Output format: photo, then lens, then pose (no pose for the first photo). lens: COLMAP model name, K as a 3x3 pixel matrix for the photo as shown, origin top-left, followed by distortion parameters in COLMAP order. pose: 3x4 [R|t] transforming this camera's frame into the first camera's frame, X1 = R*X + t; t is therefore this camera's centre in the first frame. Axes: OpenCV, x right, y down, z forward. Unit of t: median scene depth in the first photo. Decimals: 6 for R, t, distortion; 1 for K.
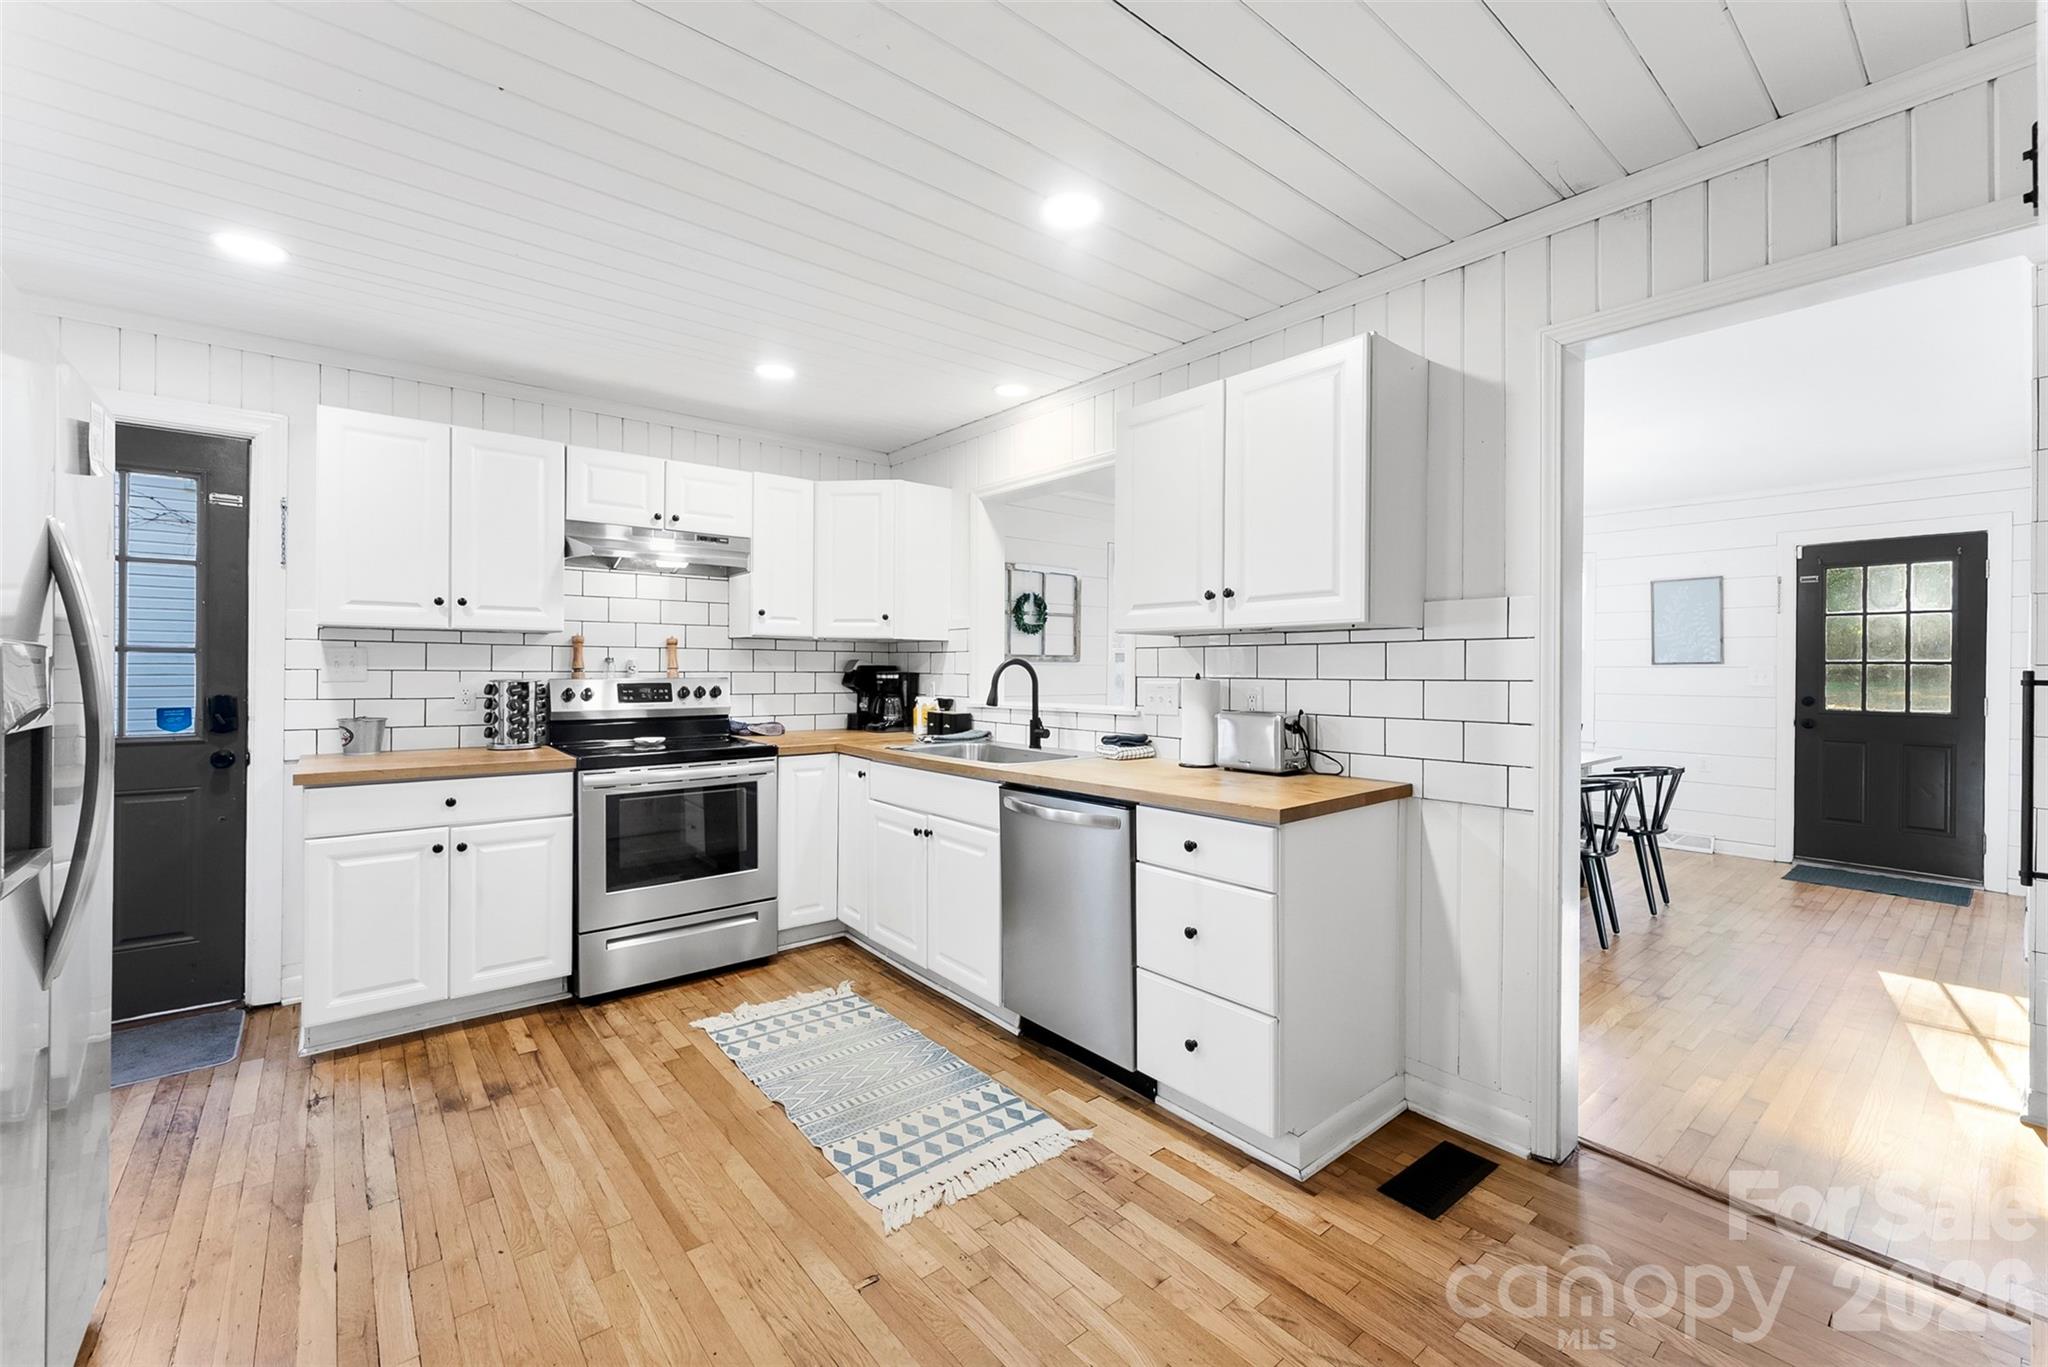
lens RADIAL K [[841.1, 0, 1020.5], [0, 841.1, 678.1], [0, 0, 1]] dist [-0.002995, -0.001368]
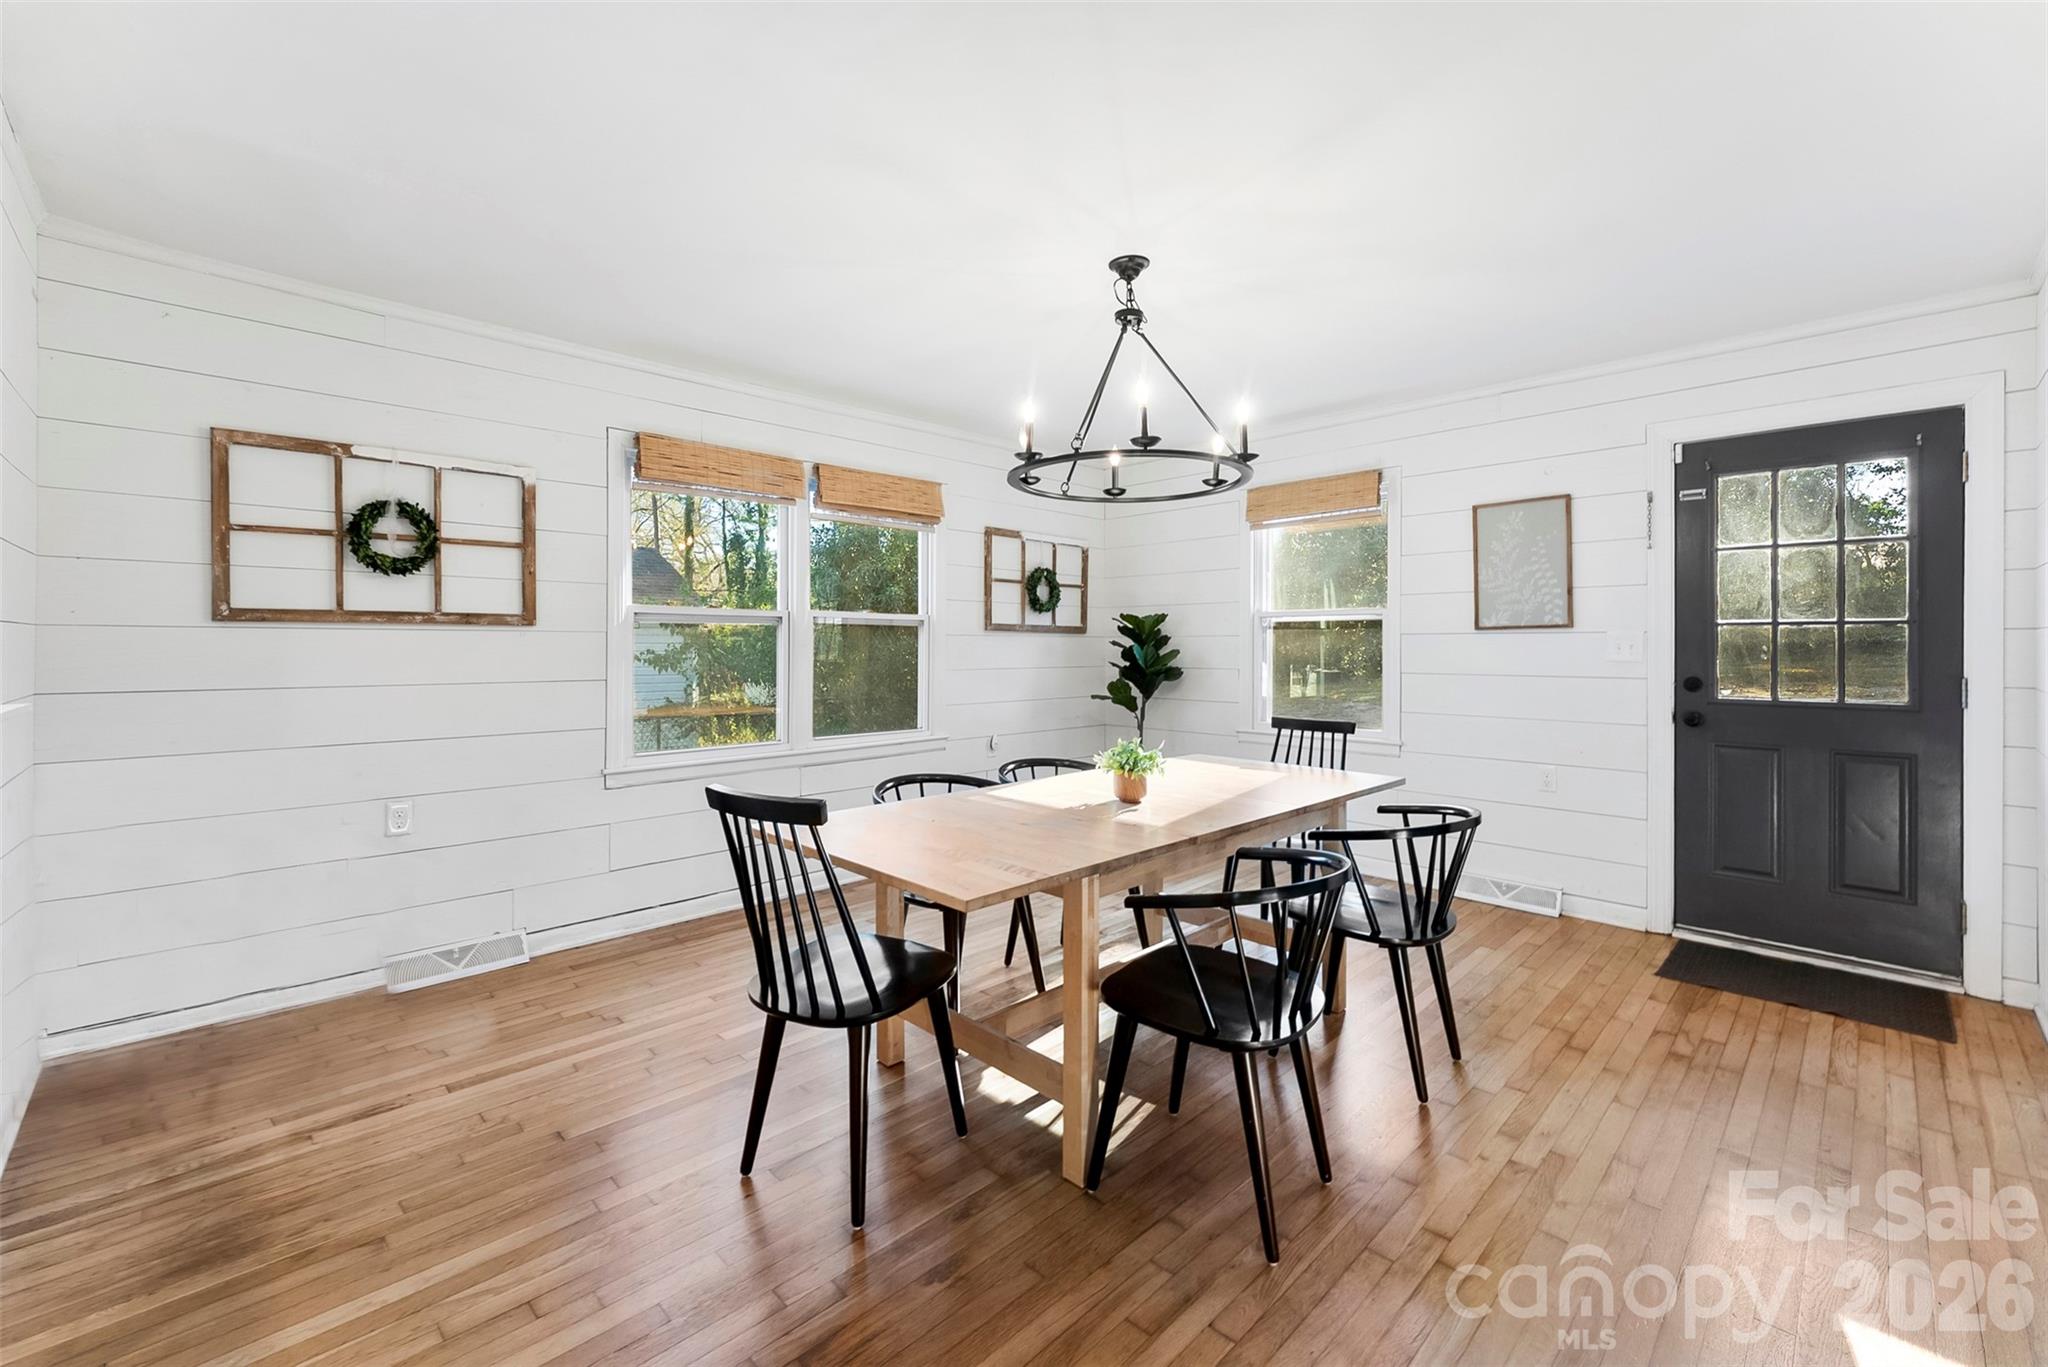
lens RADIAL K [[841.1, 0, 1027.4], [0, 841.1, 650.0], [0, 0, 1]] dist [-0.002995, -0.001368]
pose [[0.995989, -0.003864, 0.089395, 0.536896], [0.004339, 0.999977, -0.005118, 0.003471], [-0.089373, 0.005485, 0.995983, 0.580187]]
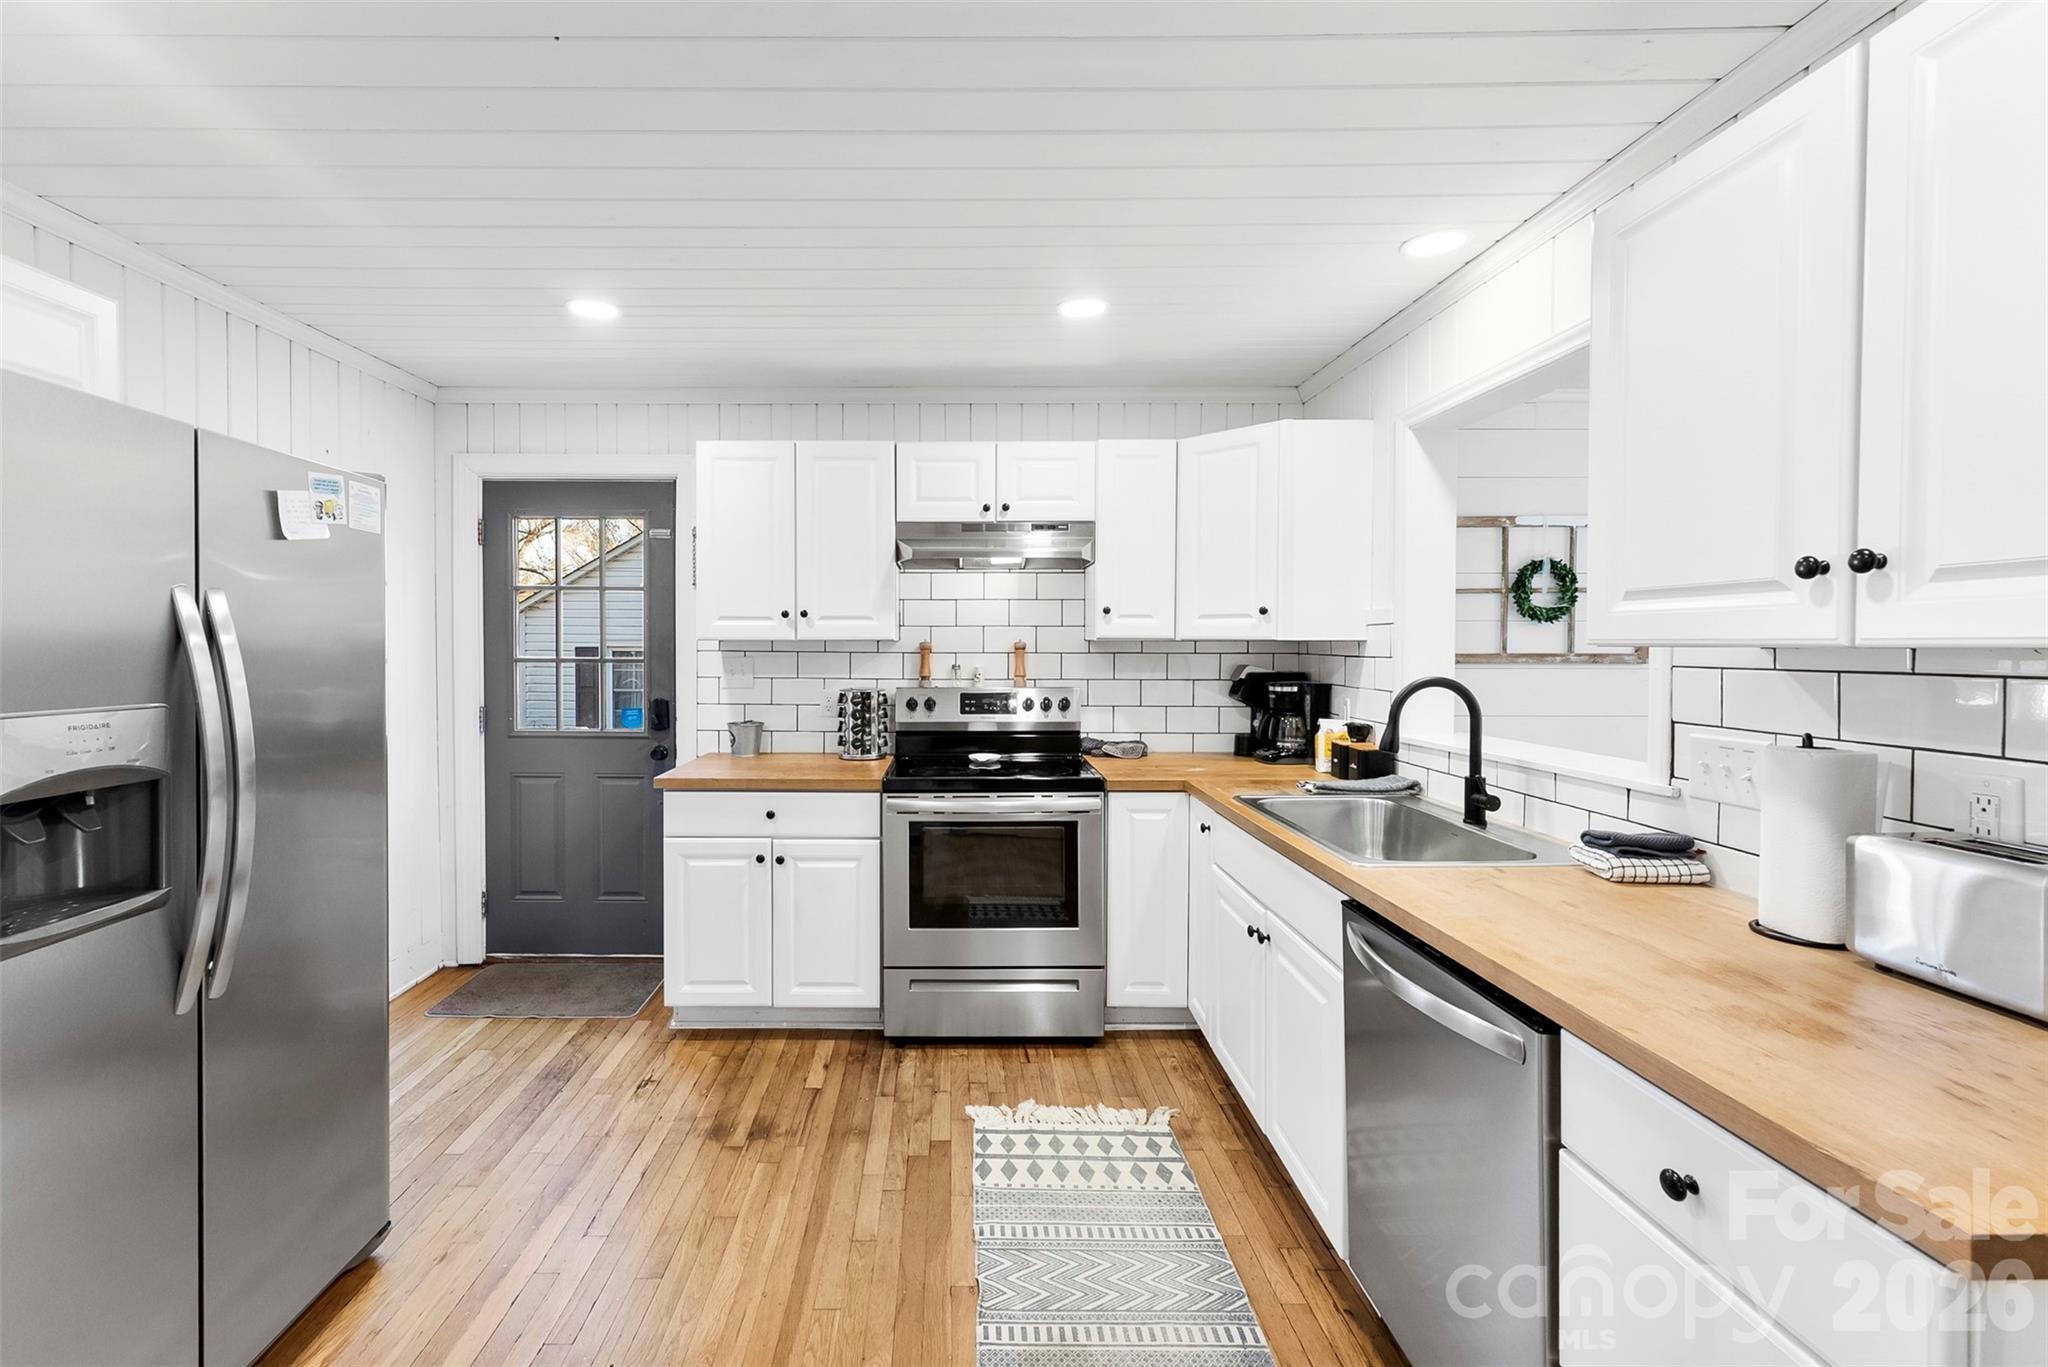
lens RADIAL K [[841.1, 0, 985.3], [0, 841.1, 659.4], [0, 0, 1]] dist [-0.002995, -0.001368]
pose [[0.769659, 0.010587, -0.638367, 0.133642], [-0.002942, 0.999911, 0.013035, -0.043308], [0.638448, -0.008154, 0.769621, 0.311756]]
